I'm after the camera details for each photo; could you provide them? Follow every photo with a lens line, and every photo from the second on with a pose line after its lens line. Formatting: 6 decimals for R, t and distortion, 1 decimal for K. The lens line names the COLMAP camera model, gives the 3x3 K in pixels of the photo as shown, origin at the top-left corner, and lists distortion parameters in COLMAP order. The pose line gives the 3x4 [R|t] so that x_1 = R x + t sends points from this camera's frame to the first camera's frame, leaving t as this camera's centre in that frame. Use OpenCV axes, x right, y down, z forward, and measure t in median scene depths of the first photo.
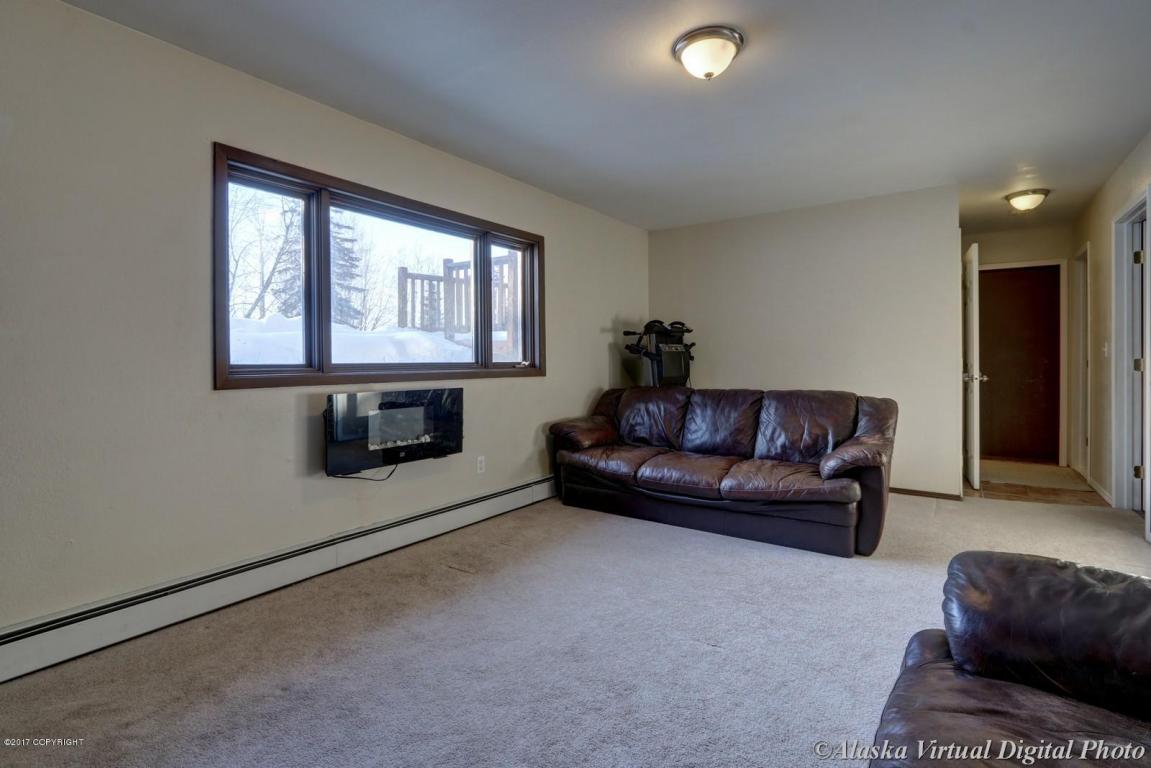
lens RADIAL K [[532.3, 0, 572.3], [0, 532.3, 372.6], [0, 0, 1]] dist [-0.013723, 0.000465]
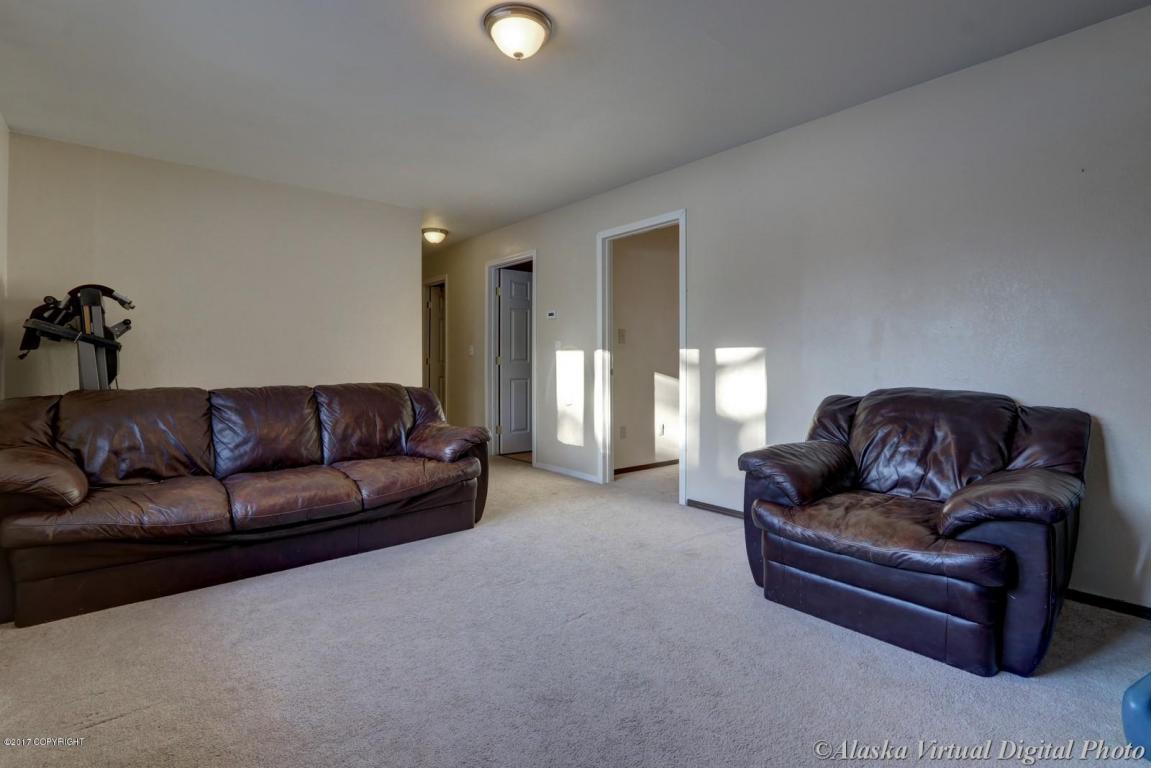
lens RADIAL K [[532.3, 0, 572.3], [0, 532.3, 372.6], [0, 0, 1]] dist [-0.013723, 0.000465]
pose [[0.231902, -0.011330, 0.972673, -0.435902], [0.006070, 0.999930, 0.010200, 0.005991], [-0.972720, 0.003538, 0.231954, 0.429522]]
